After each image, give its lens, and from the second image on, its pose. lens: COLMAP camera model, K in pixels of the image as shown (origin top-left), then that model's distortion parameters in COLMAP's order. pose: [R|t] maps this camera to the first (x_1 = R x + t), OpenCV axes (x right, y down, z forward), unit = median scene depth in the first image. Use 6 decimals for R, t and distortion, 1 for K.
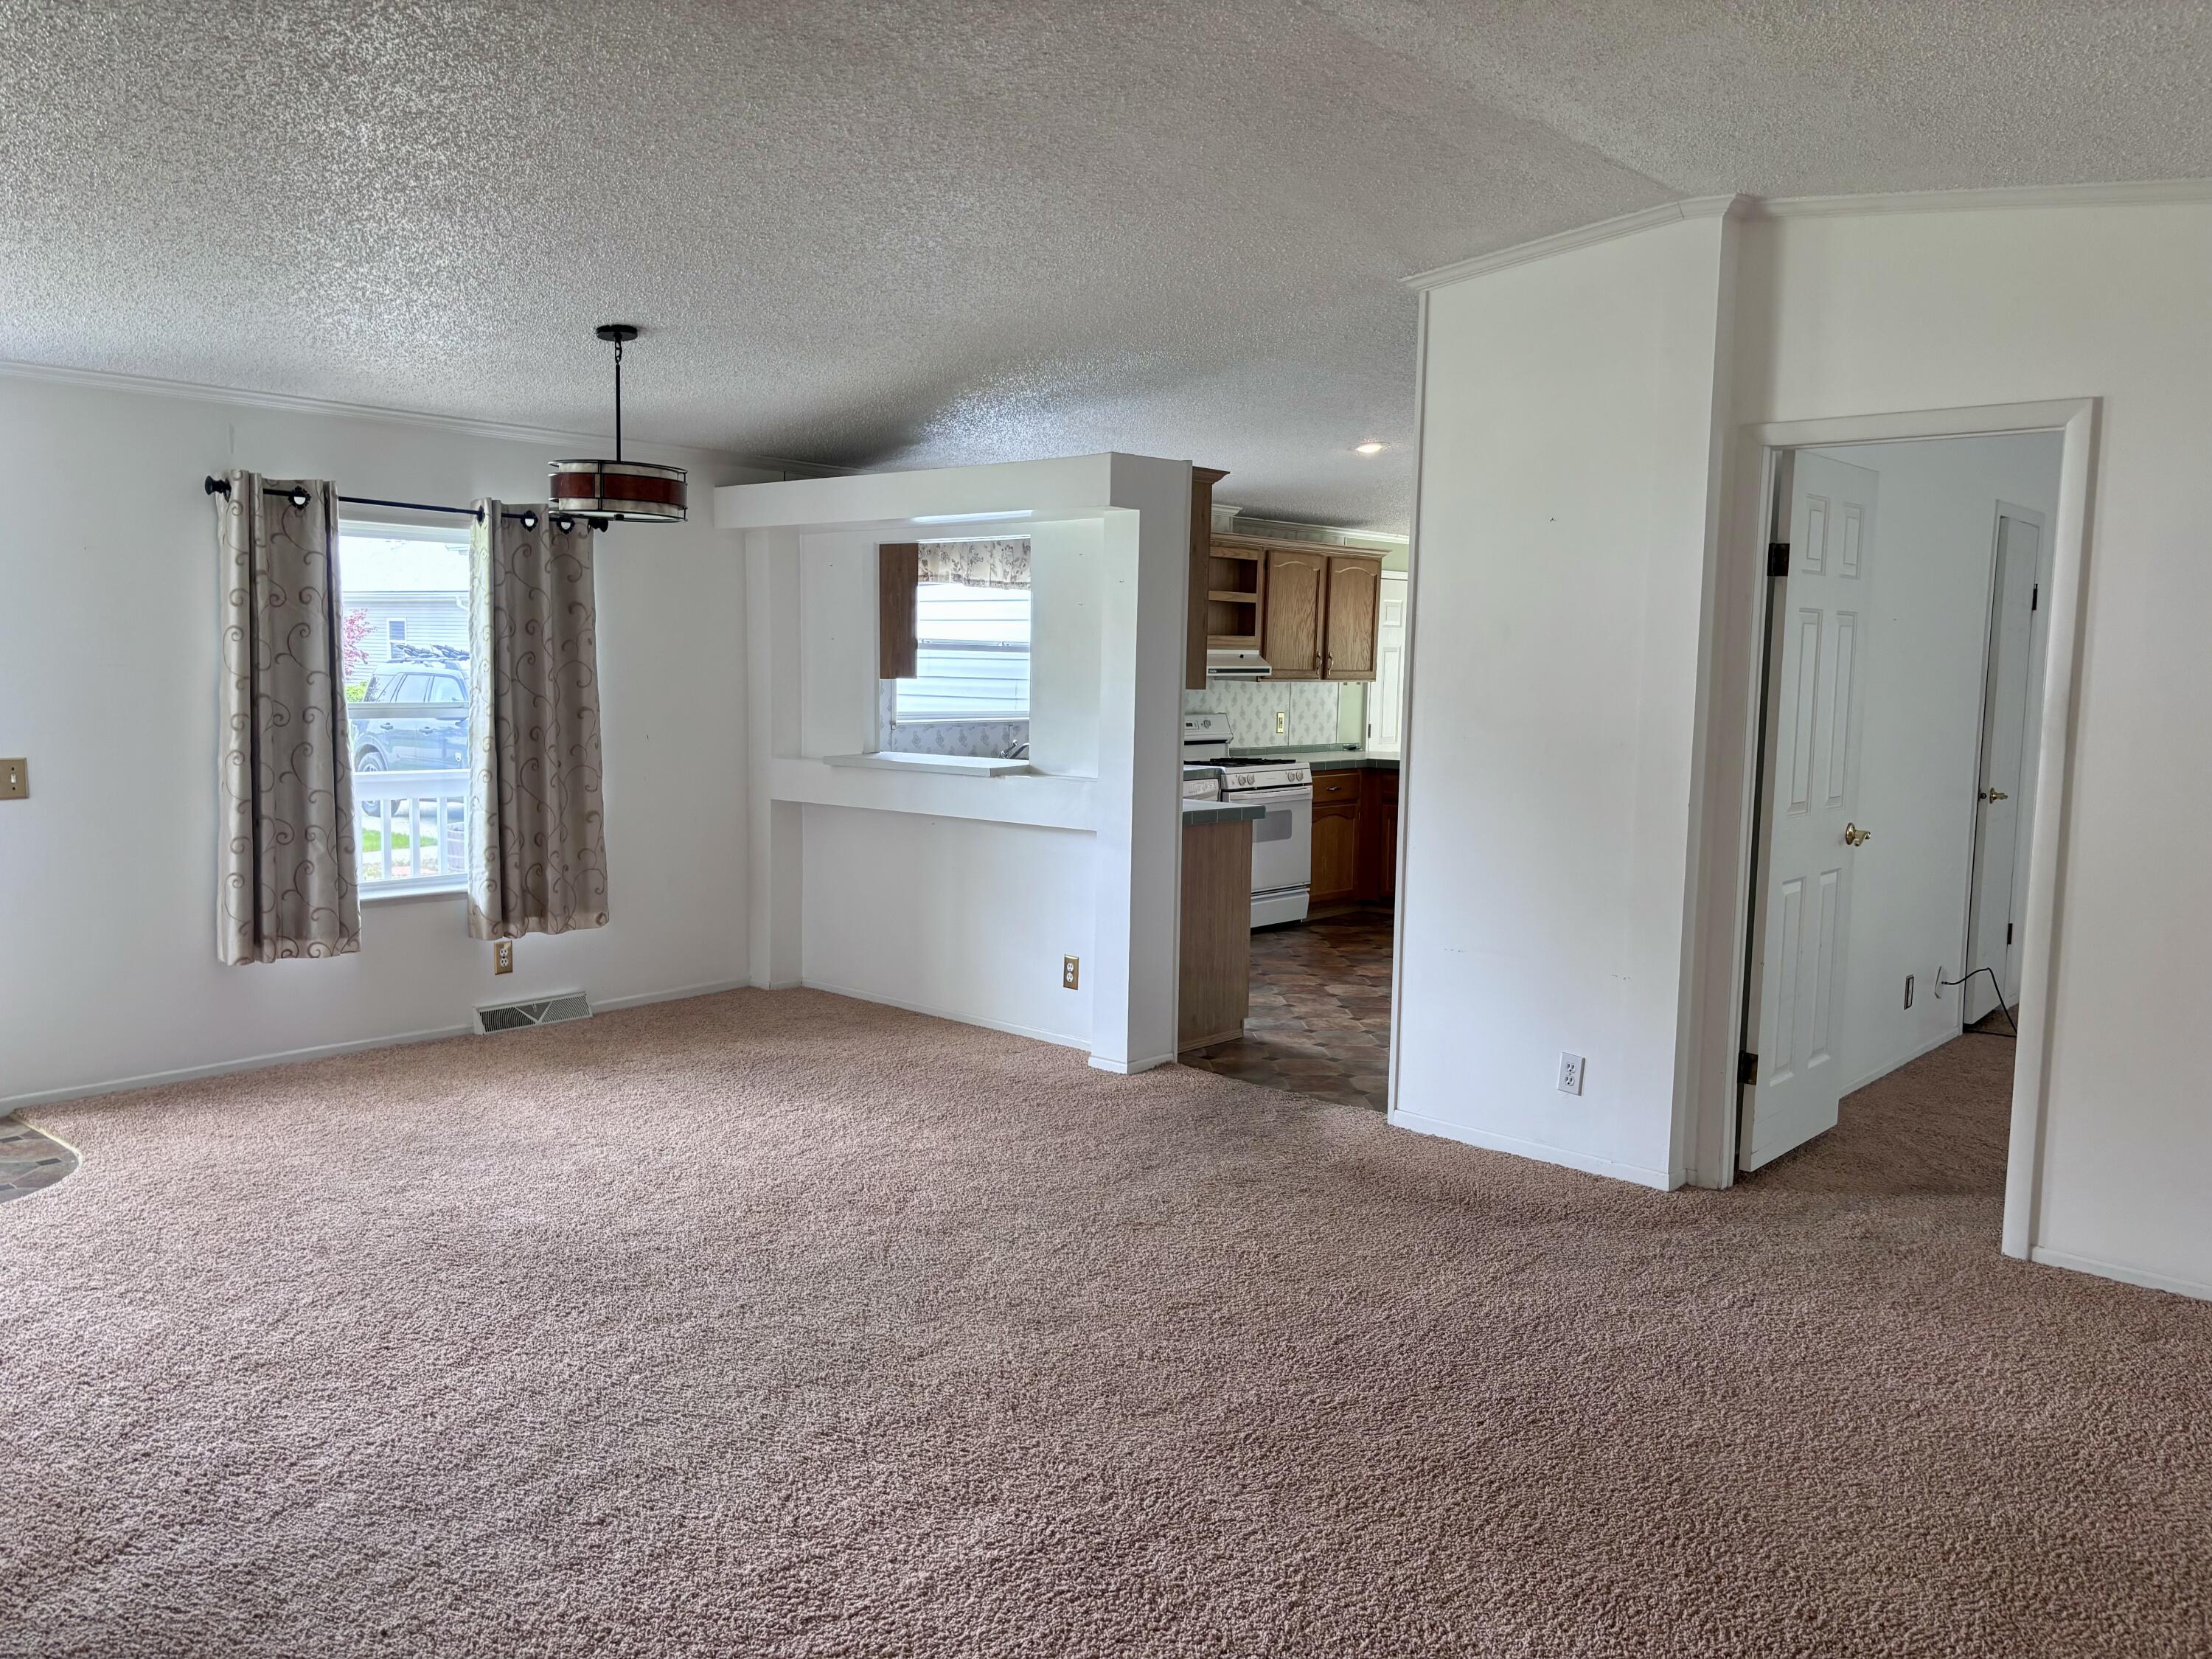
lens RADIAL K [[1658.9, 0, 1106.0], [0, 1658.9, 829.5], [0, 0, 1]] dist [0.164930, -0.227399]
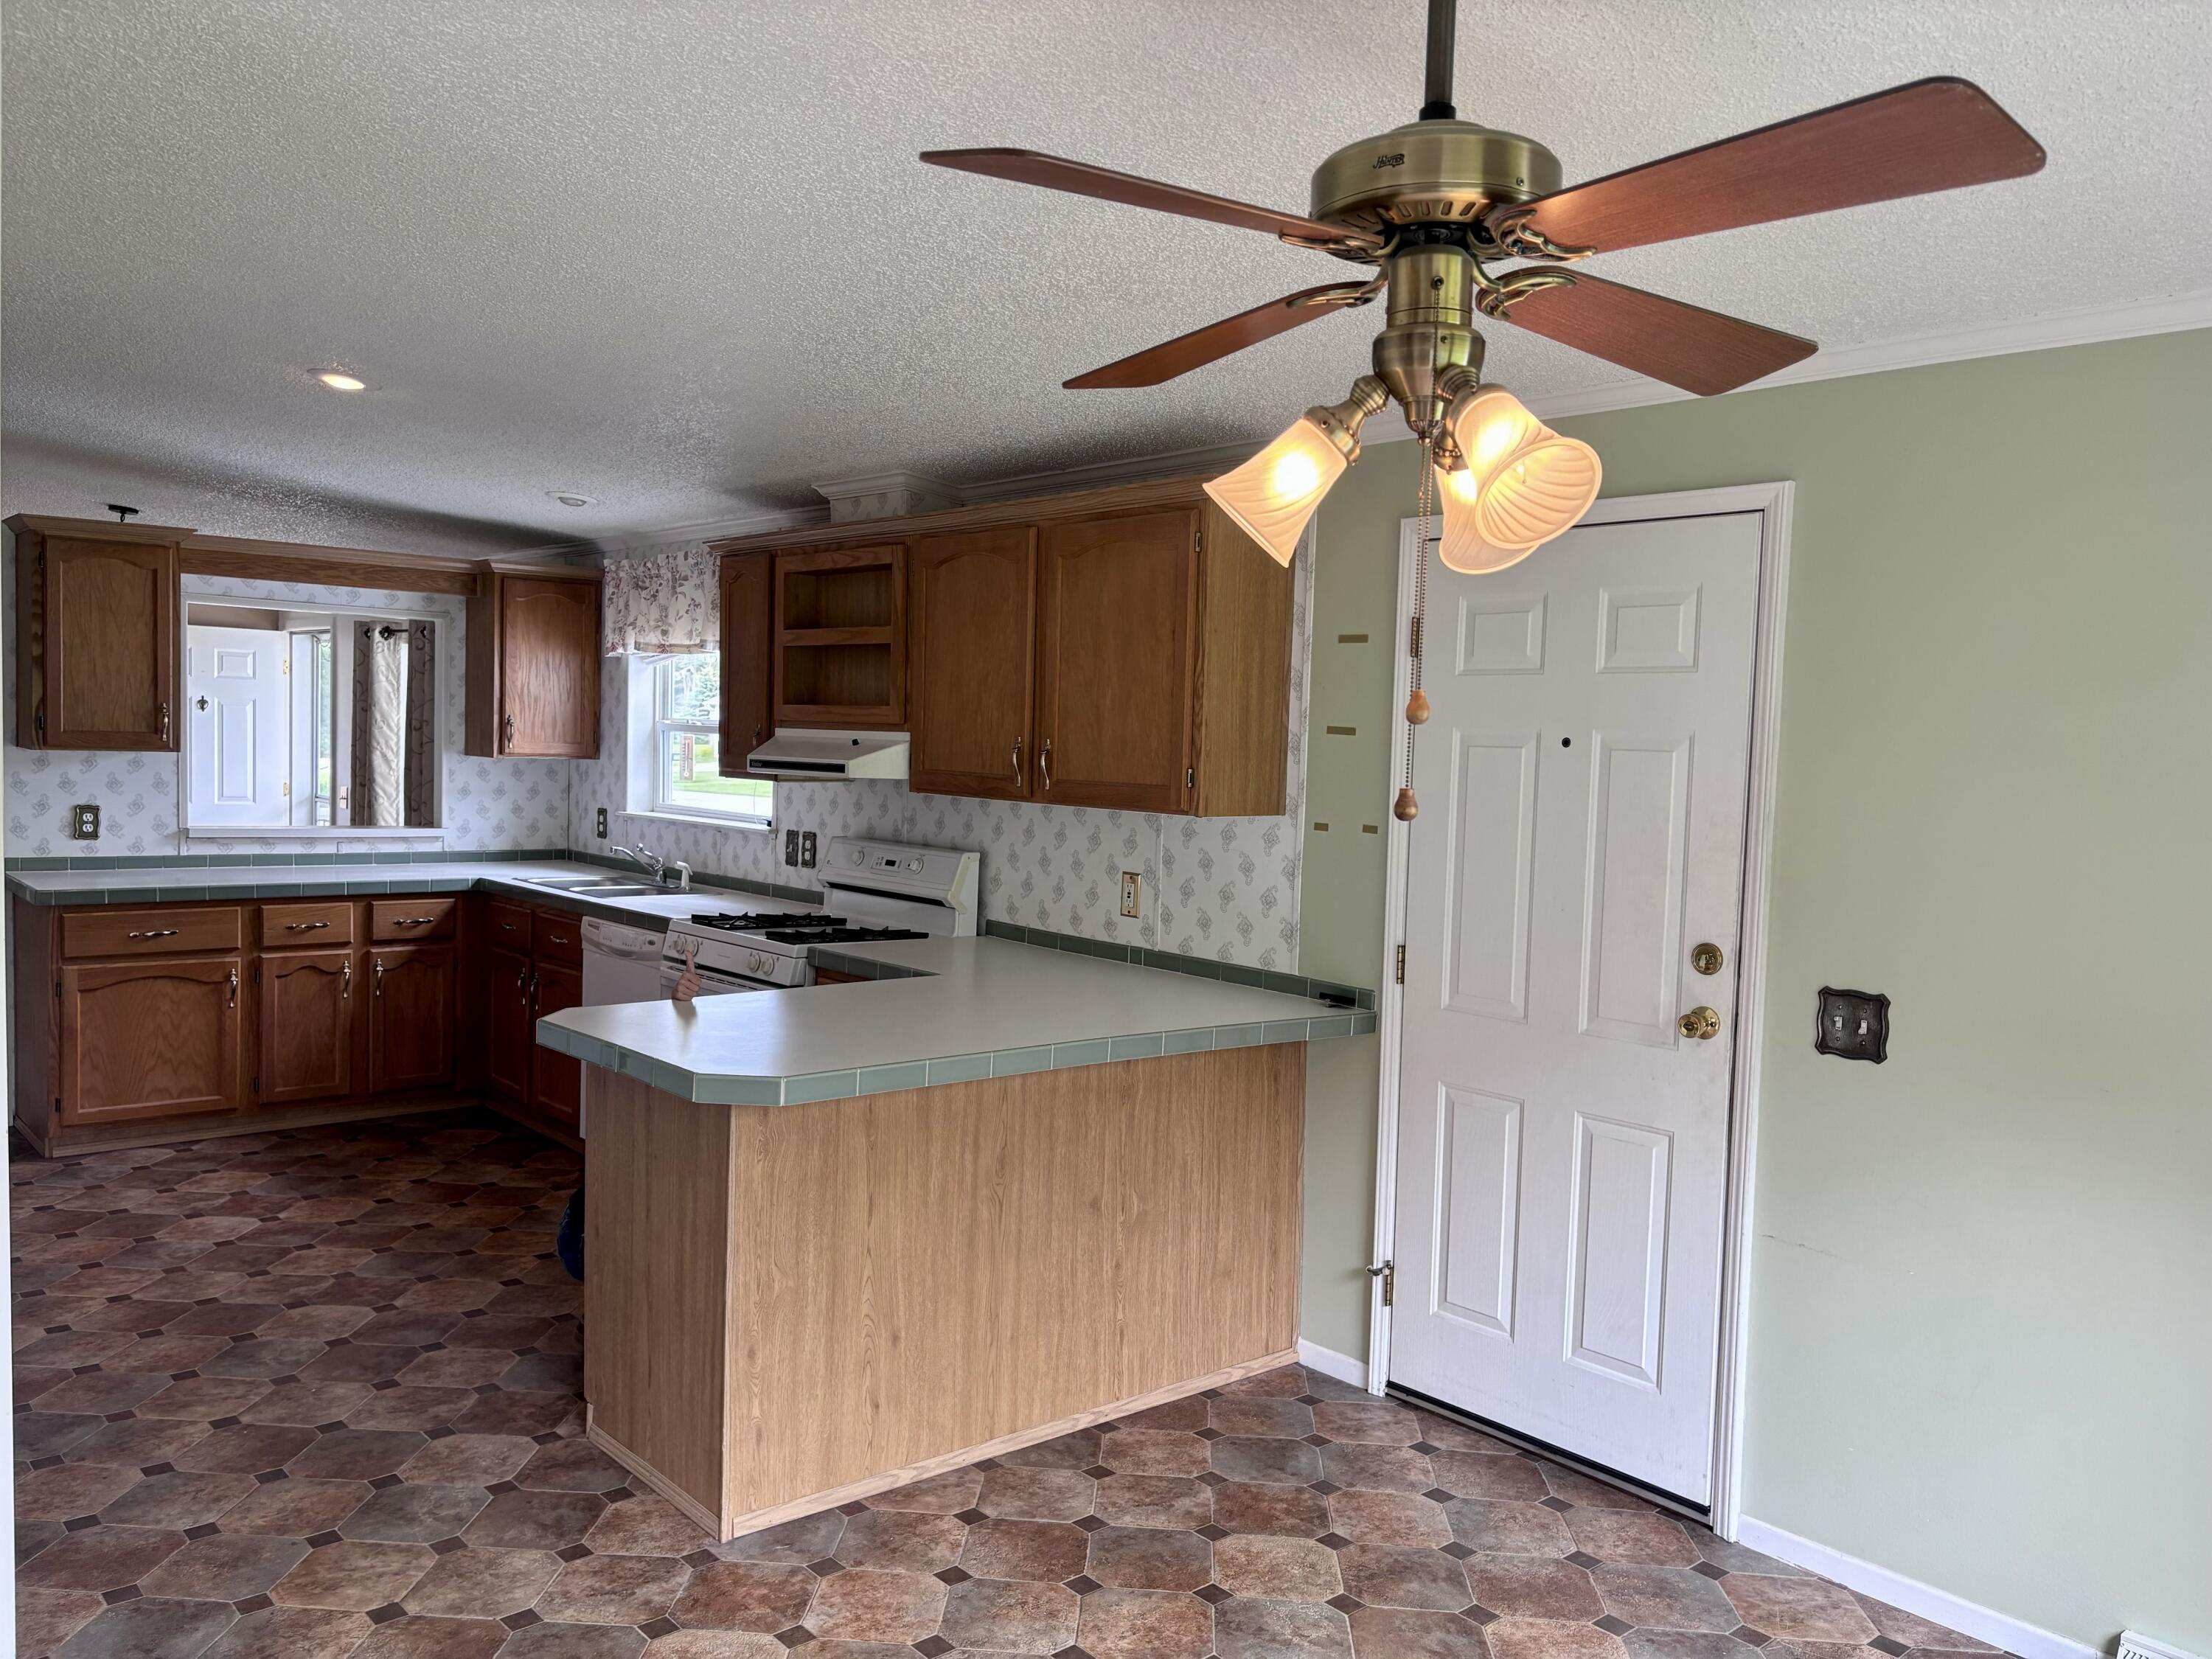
lens RADIAL K [[1639.4, 0, 1106.0], [0, 1639.4, 829.5], [0, 0, 1]] dist [0.002307, -0.001266]
pose [[-0.099008, 0.040901, -0.994246, 0.582854], [-0.134958, 0.989371, 0.054139, -0.110837], [0.985892, 0.139542, -0.092435, 1.082994]]
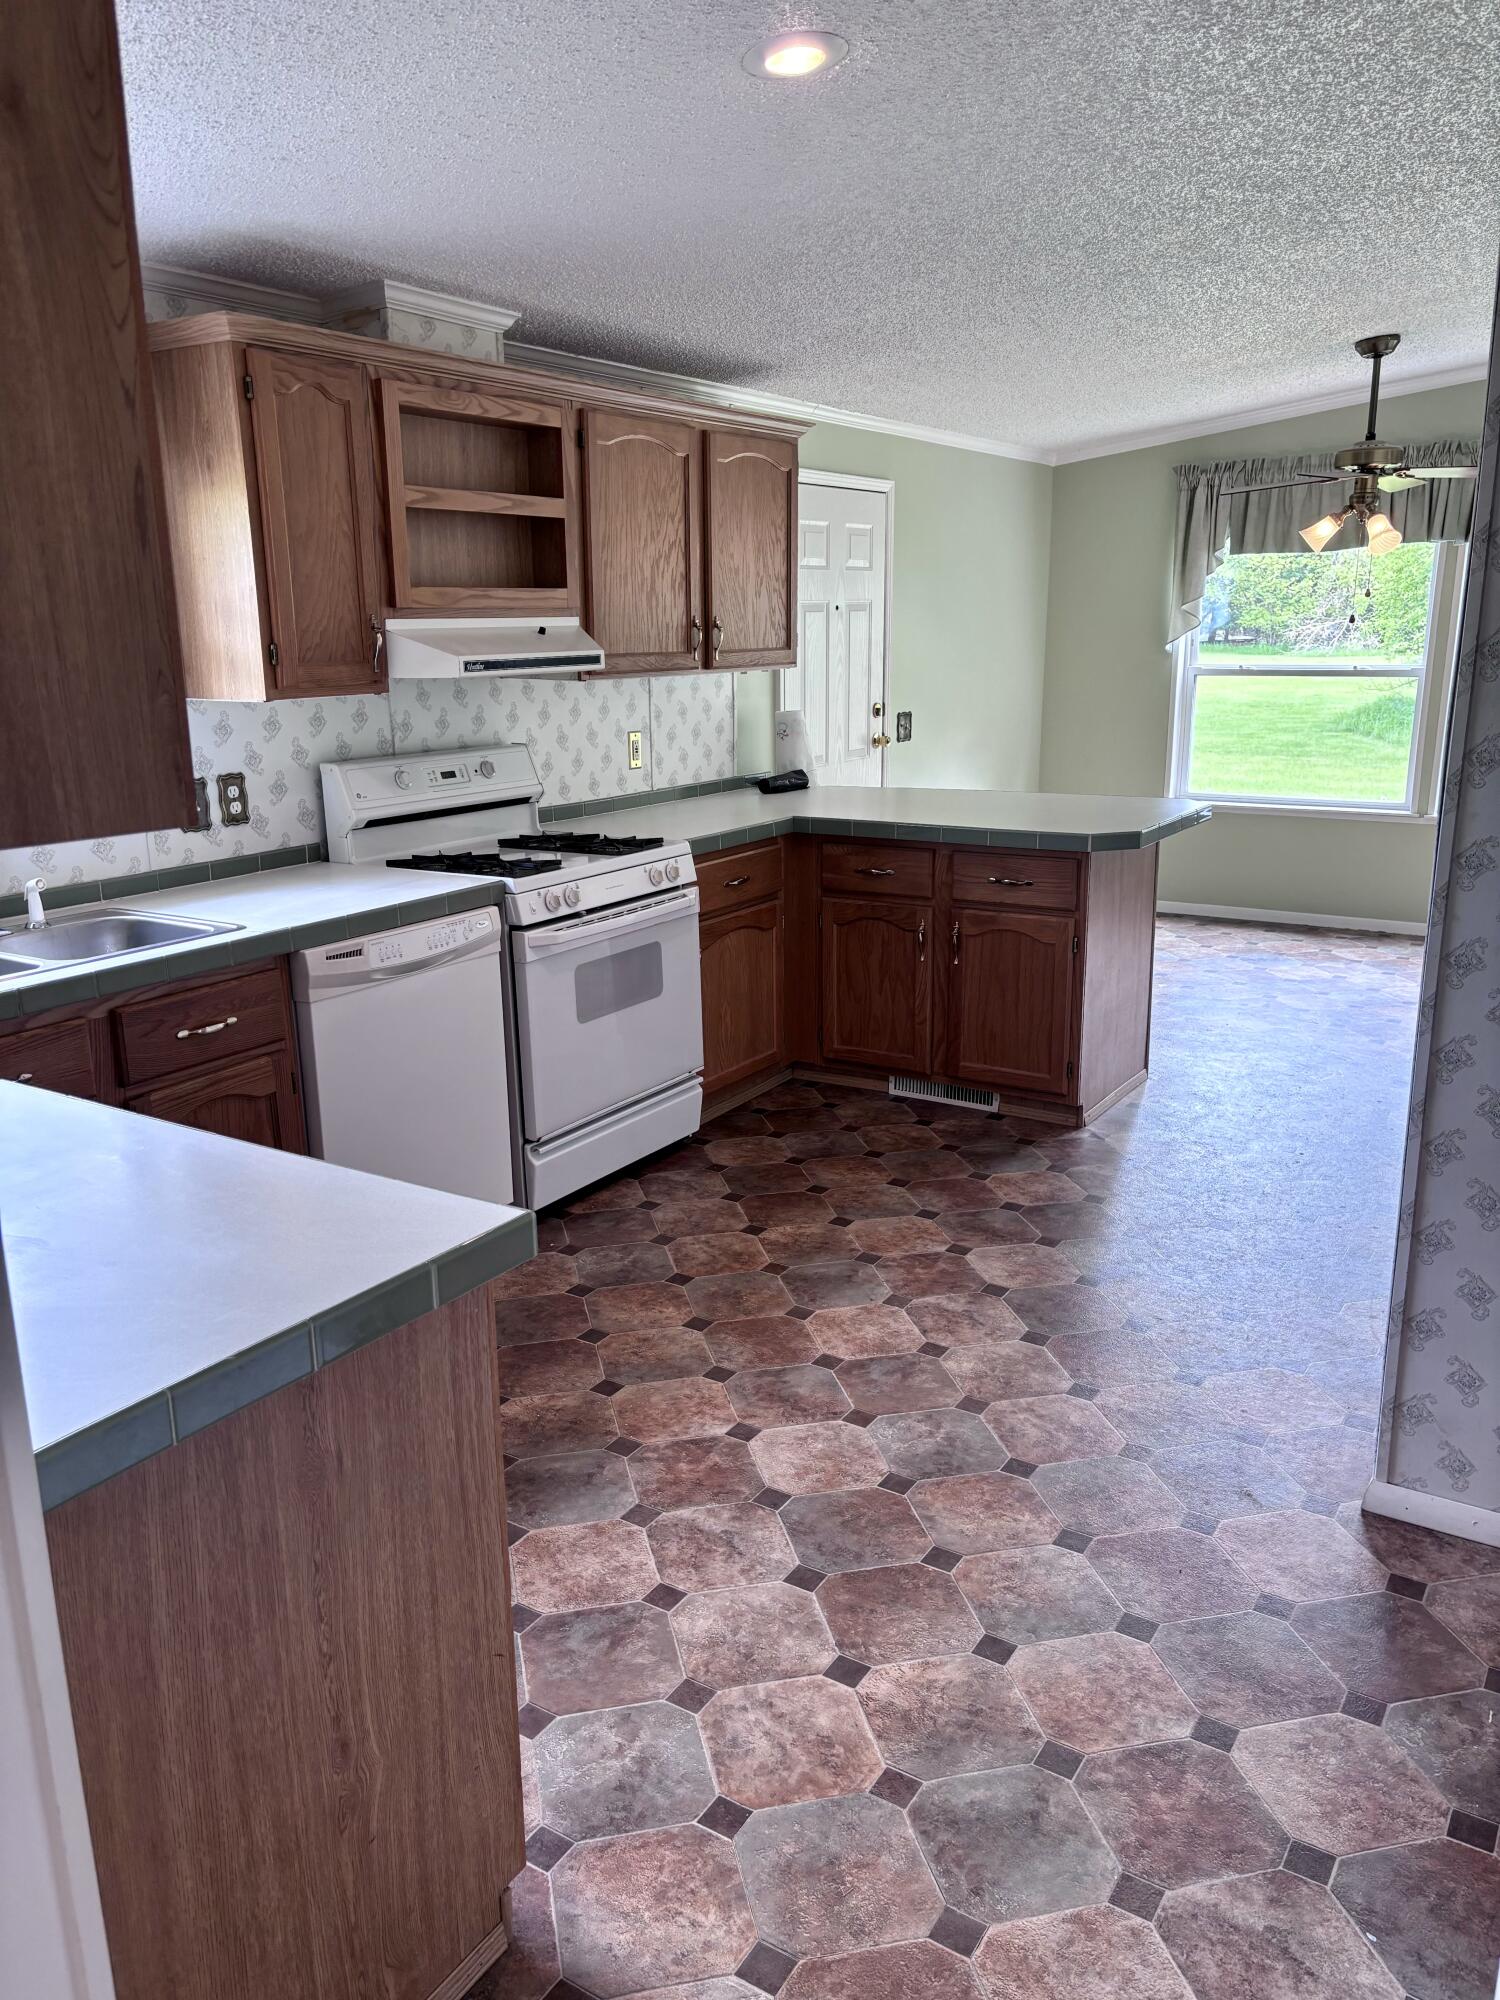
lens RADIAL K [[1499.9, 0, 750.0], [0, 1499.9, 1000.0], [0, 0, 1]] dist [0.164930, -0.227399]
pose [[0.986866, -0.068992, 0.146065, 0.066130], [0.047132, 0.987841, 0.148153, -0.057077], [-0.154510, -0.139323, 0.978118, 0.509560]]
